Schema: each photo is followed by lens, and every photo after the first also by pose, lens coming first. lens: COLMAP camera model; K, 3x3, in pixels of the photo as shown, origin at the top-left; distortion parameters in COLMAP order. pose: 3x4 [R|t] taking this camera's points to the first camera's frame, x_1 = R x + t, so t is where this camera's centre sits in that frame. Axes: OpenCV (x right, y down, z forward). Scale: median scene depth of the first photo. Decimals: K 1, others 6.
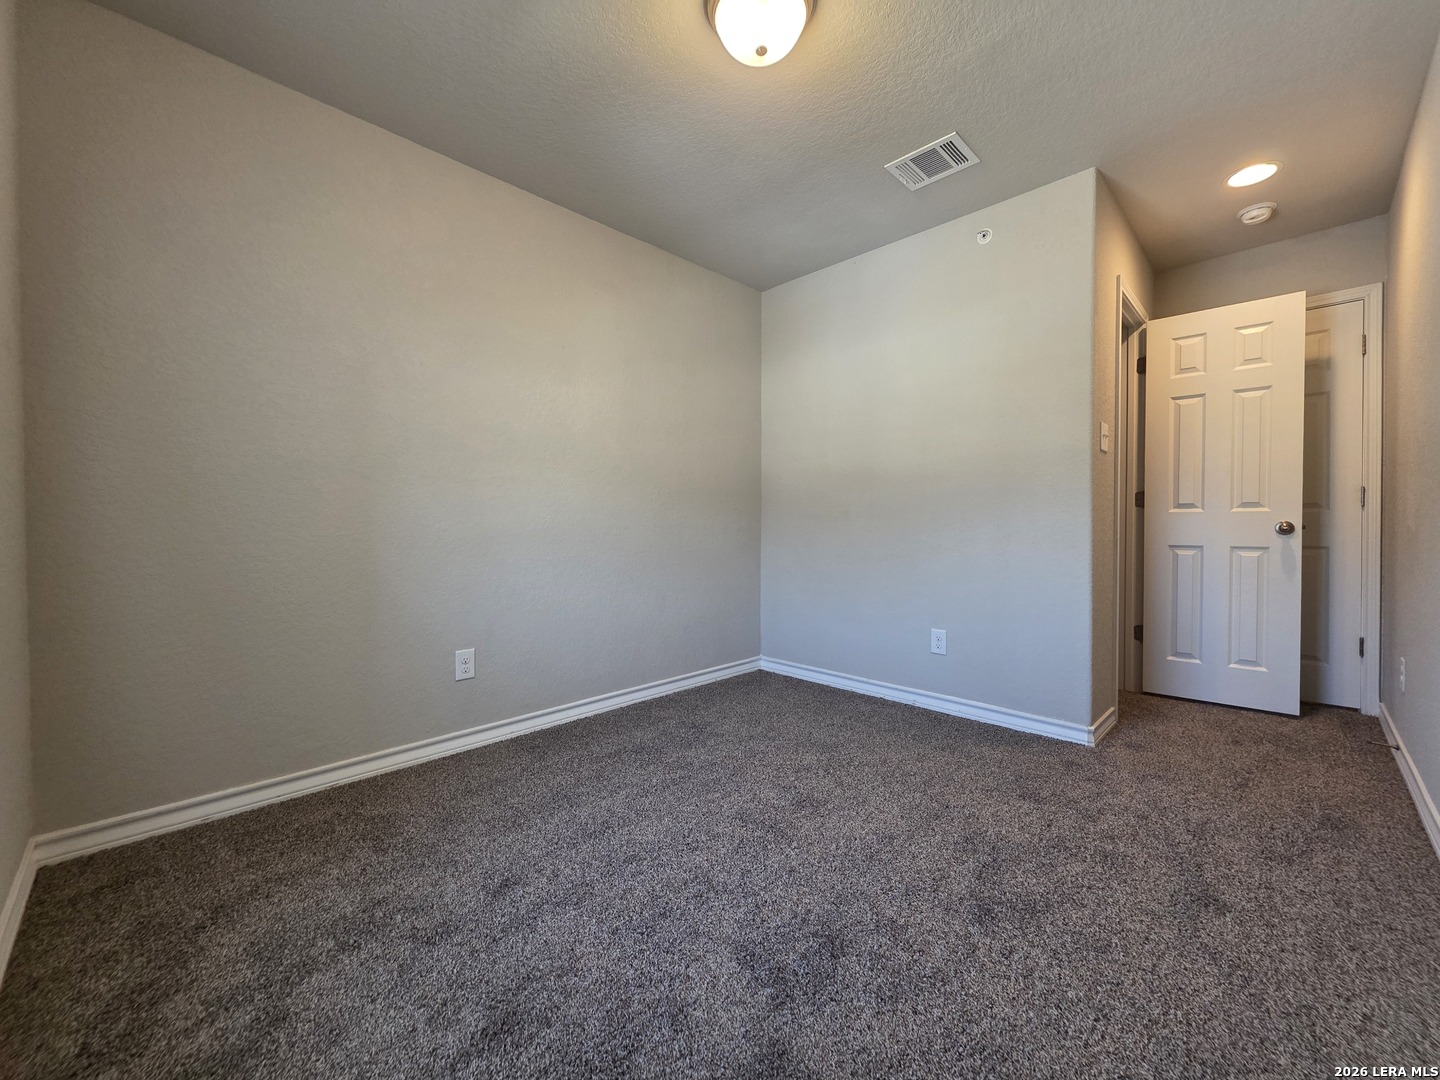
lens RADIAL K [[576.1, 0, 720.2], [0, 576.1, 537.4], [0, 0, 1]] dist [0.002596, -0.000115]
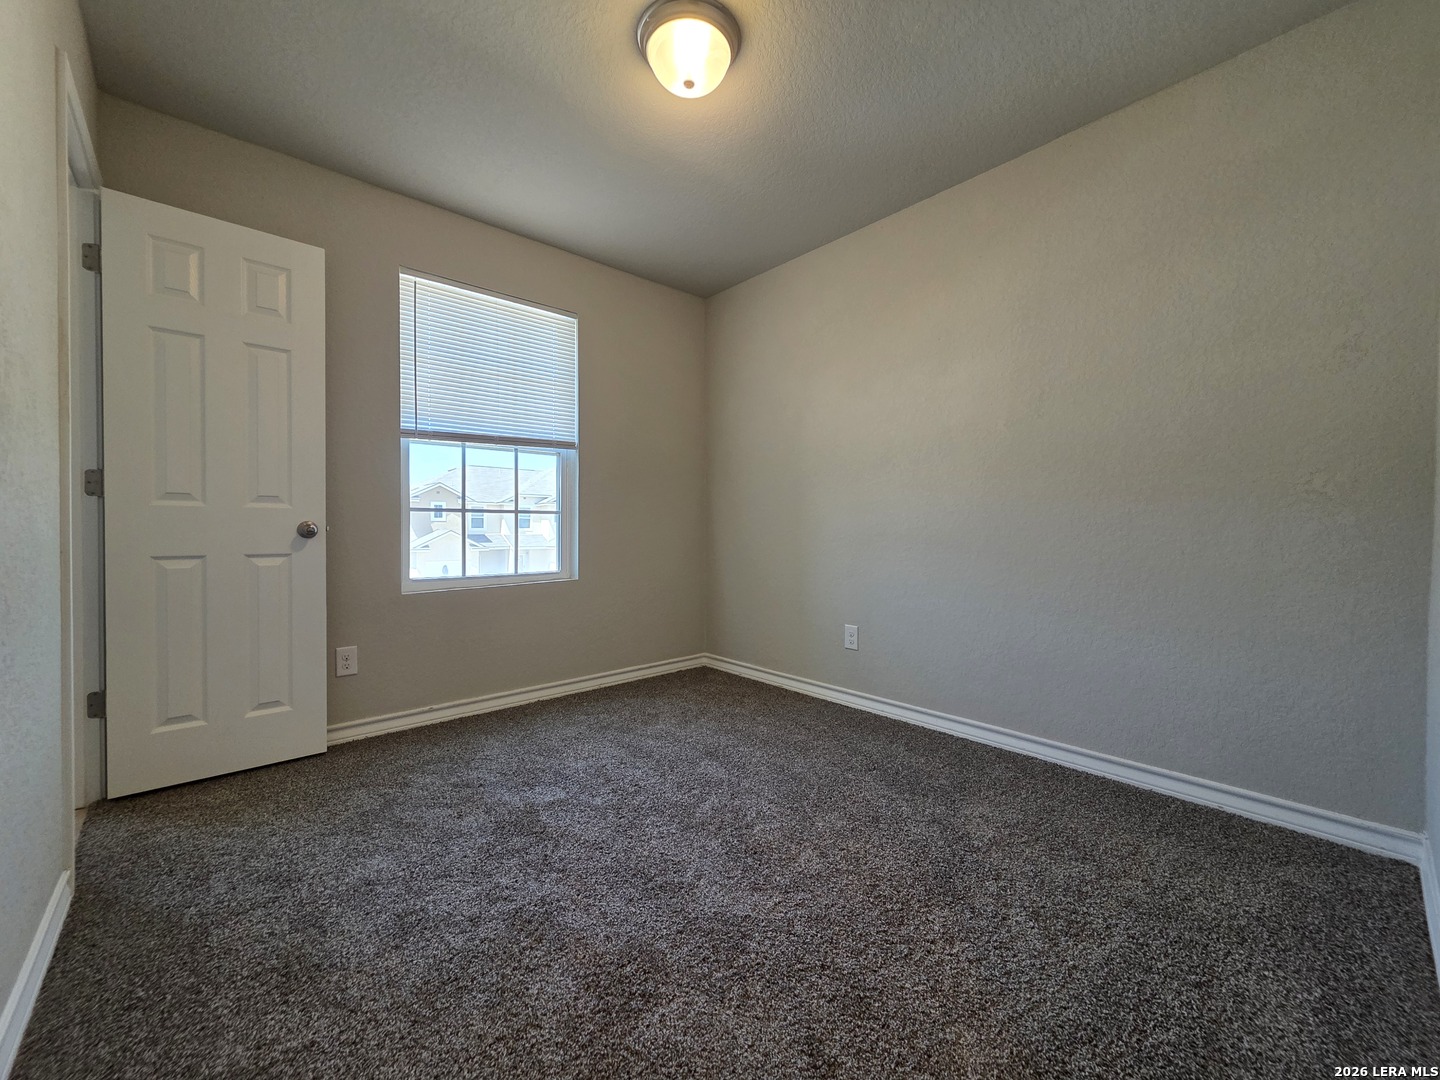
lens RADIAL K [[576.1, 0, 720.8], [0, 576.1, 530.6], [0, 0, 1]] dist [0.002596, -0.000115]
pose [[-0.064244, 0.013004, -0.997849, 0.811080], [-0.016634, 0.999762, 0.014100, -0.021072], [0.997796, 0.017504, -0.064012, 0.799125]]
